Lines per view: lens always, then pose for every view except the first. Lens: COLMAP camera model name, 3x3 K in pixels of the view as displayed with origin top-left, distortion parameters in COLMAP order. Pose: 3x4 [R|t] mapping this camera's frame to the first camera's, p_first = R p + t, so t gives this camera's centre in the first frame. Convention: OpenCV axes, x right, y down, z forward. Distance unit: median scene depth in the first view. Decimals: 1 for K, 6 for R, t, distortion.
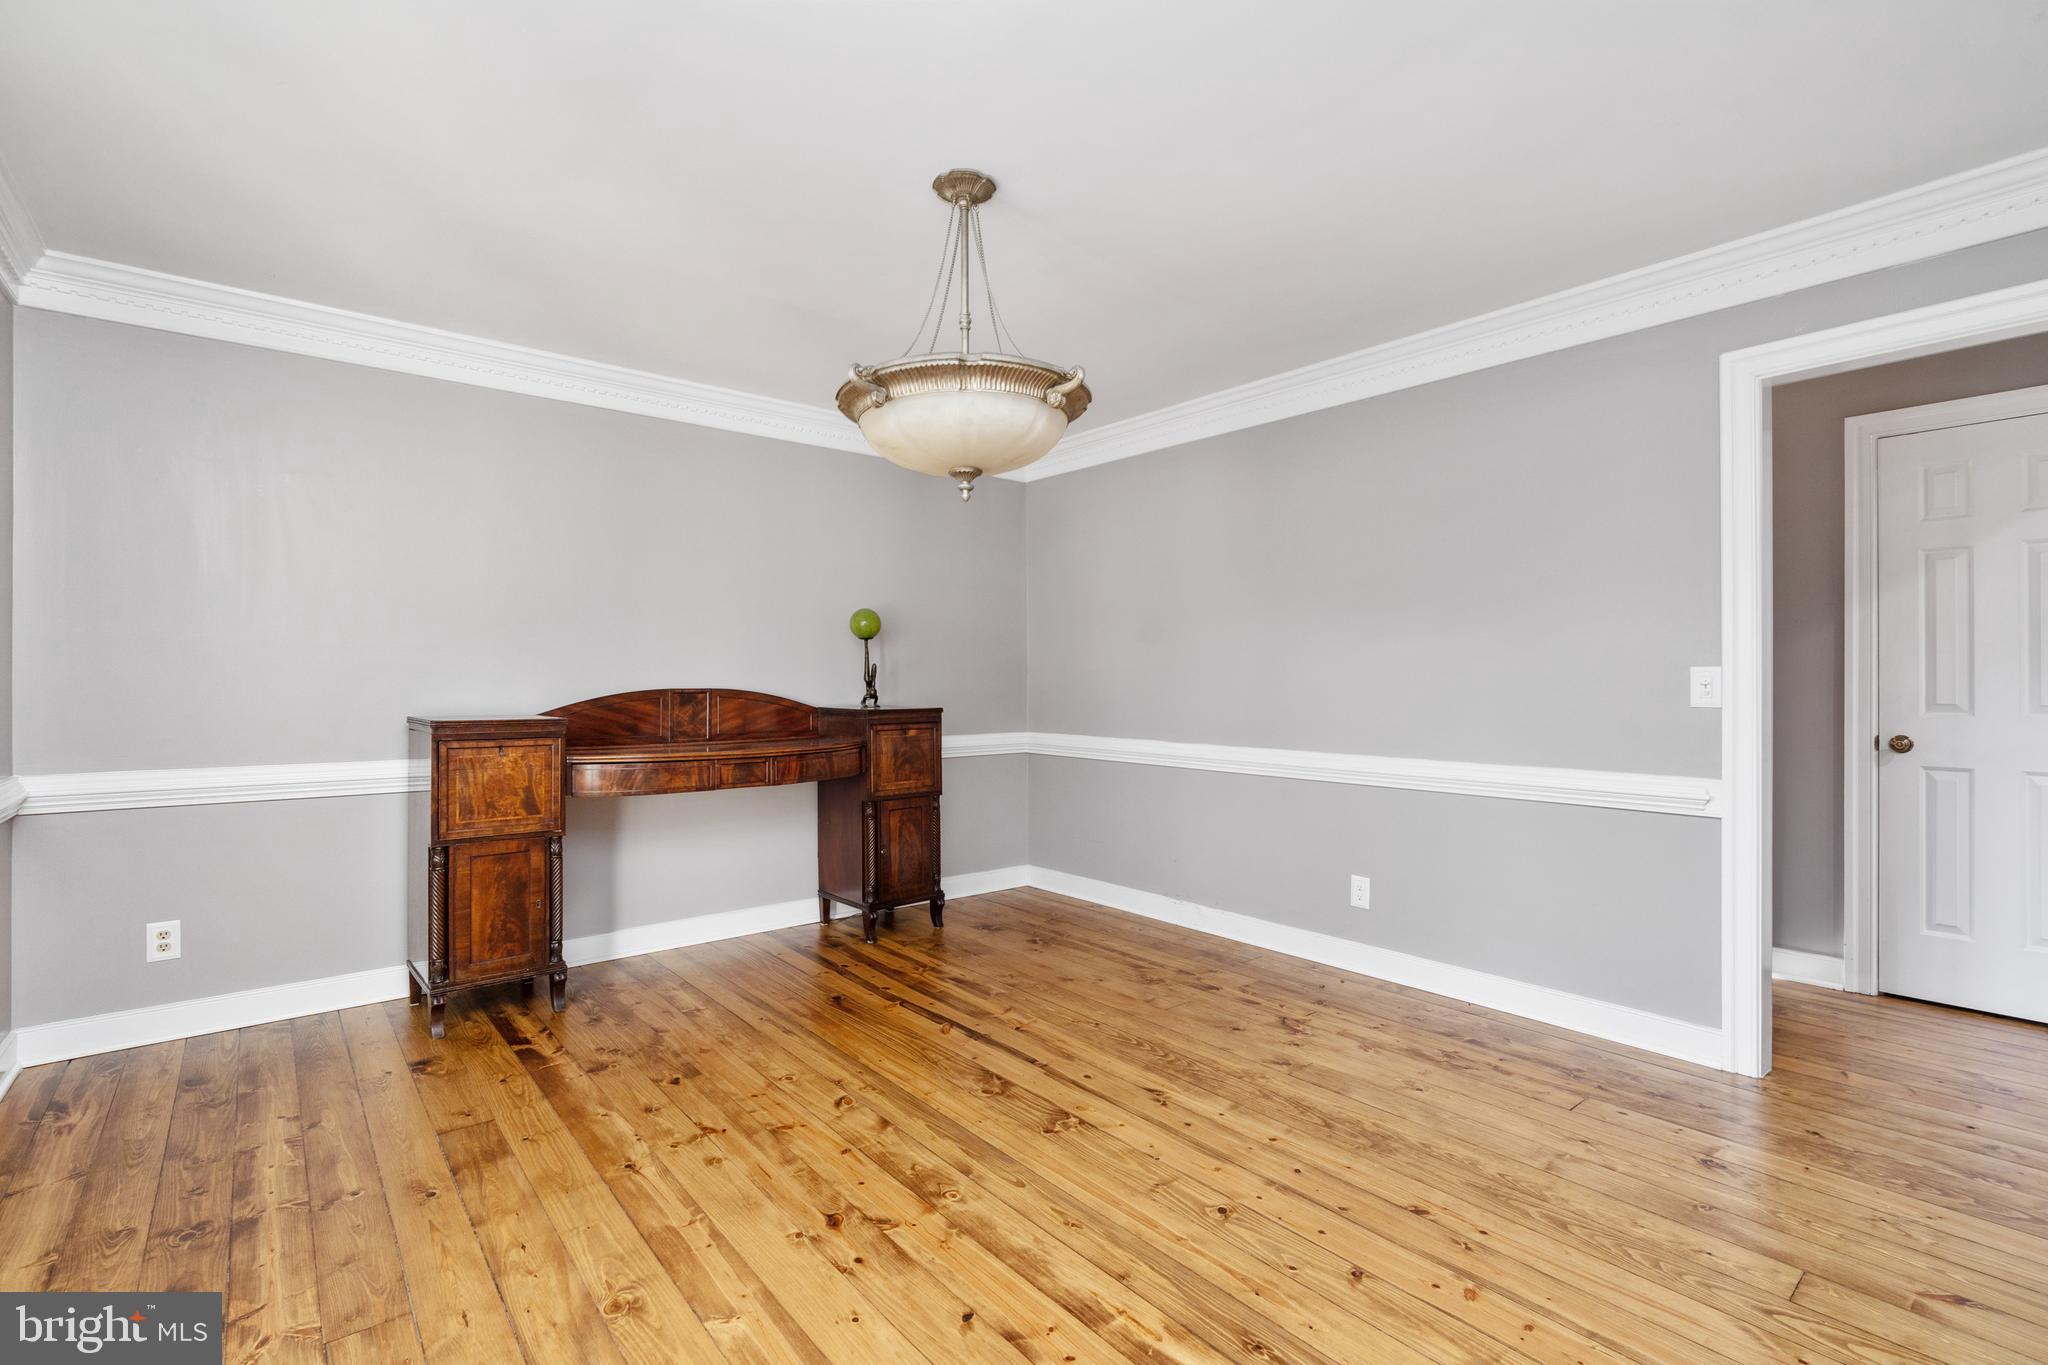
lens RADIAL K [[942.2, 0, 1038.5], [0, 942.2, 684.4], [0, 0, 1]] dist [-0.008792, 0.000318]
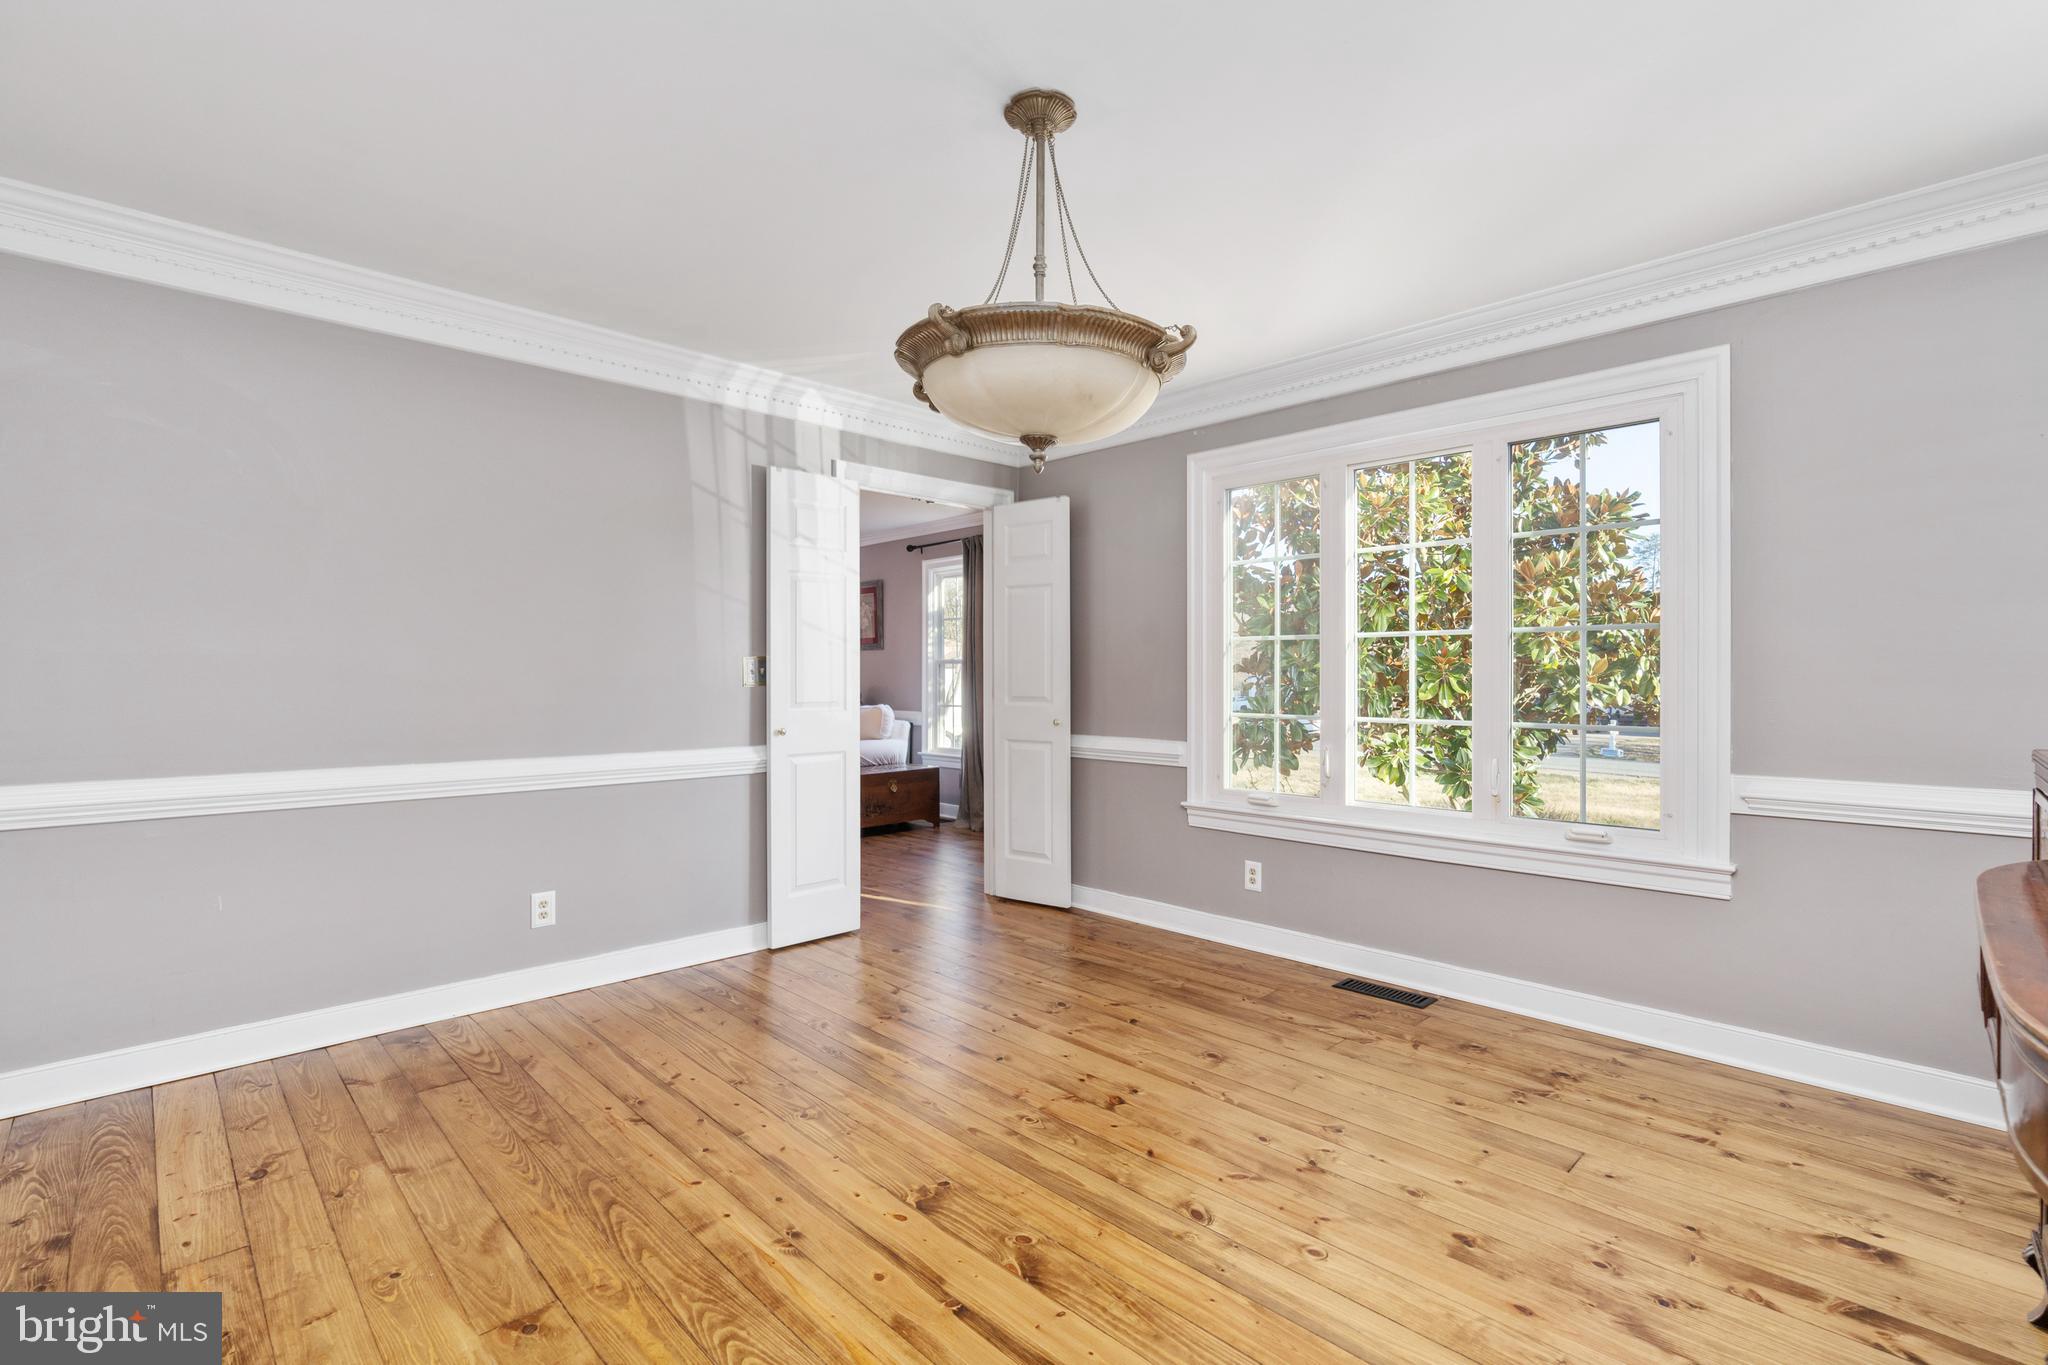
lens RADIAL K [[942.2, 0, 1021.4], [0, 942.2, 678.0], [0, 0, 1]] dist [-0.008792, 0.000318]
pose [[-0.998292, -0.001265, -0.058410, -0.010581], [-0.001355, 0.999998, 0.001497, -0.005137], [0.058408, 0.001574, -0.998292, 1.928662]]
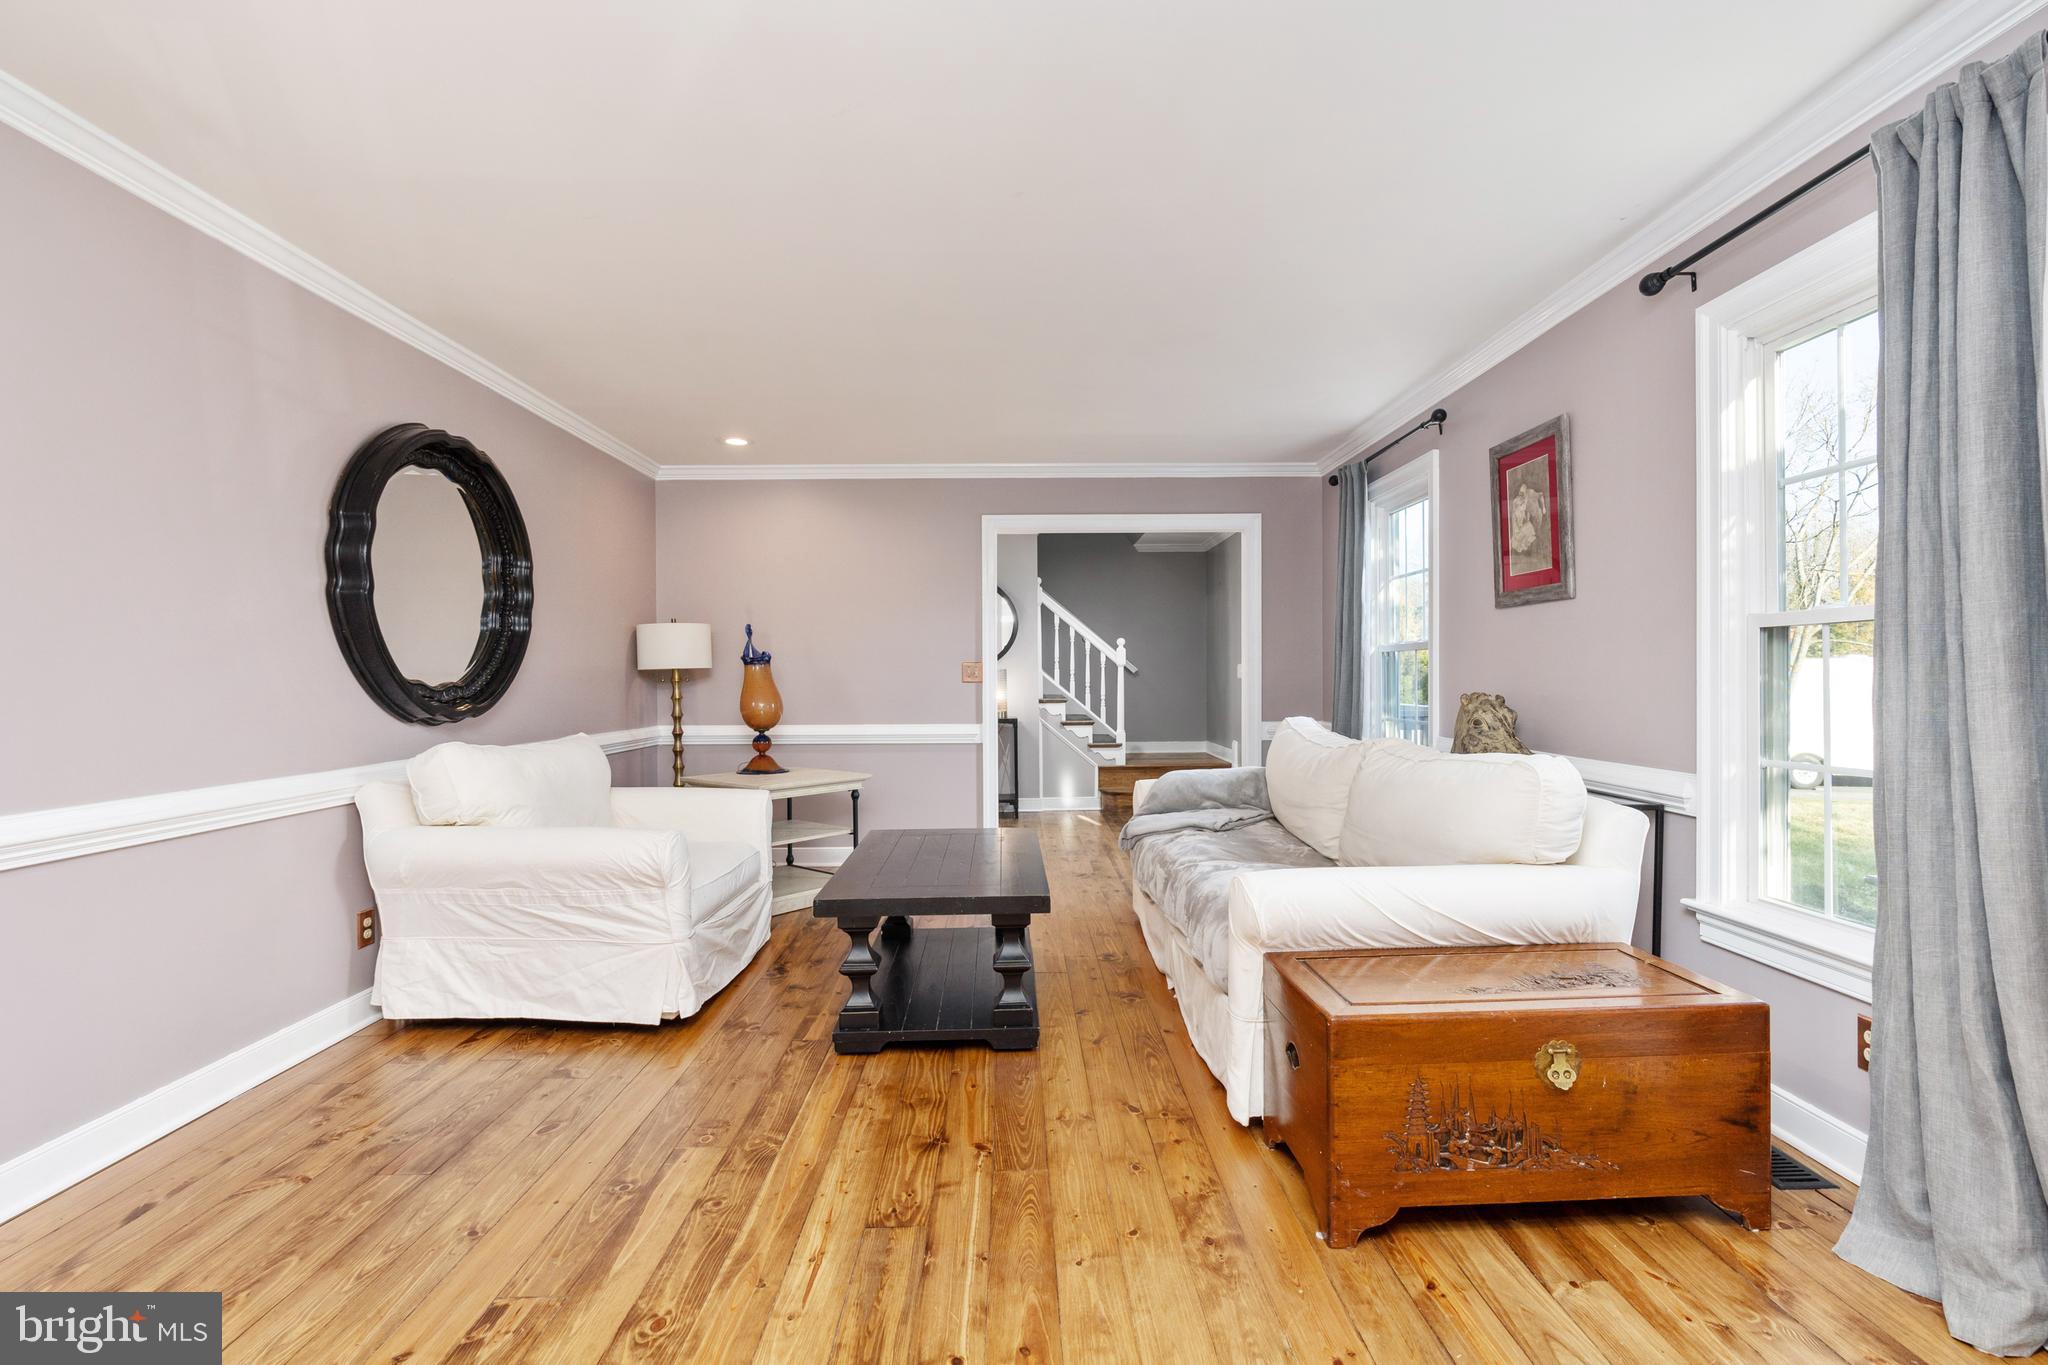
lens RADIAL K [[942.2, 0, 1014.2], [0, 942.2, 677.0], [0, 0, 1]] dist [-0.008792, 0.000318]
pose [[-0.778483, 0.002349, 0.627662, 0.017422], [0.000767, 0.999996, -0.002790, -0.004992], [-0.627665, -0.001690, -0.778481, 1.308382]]
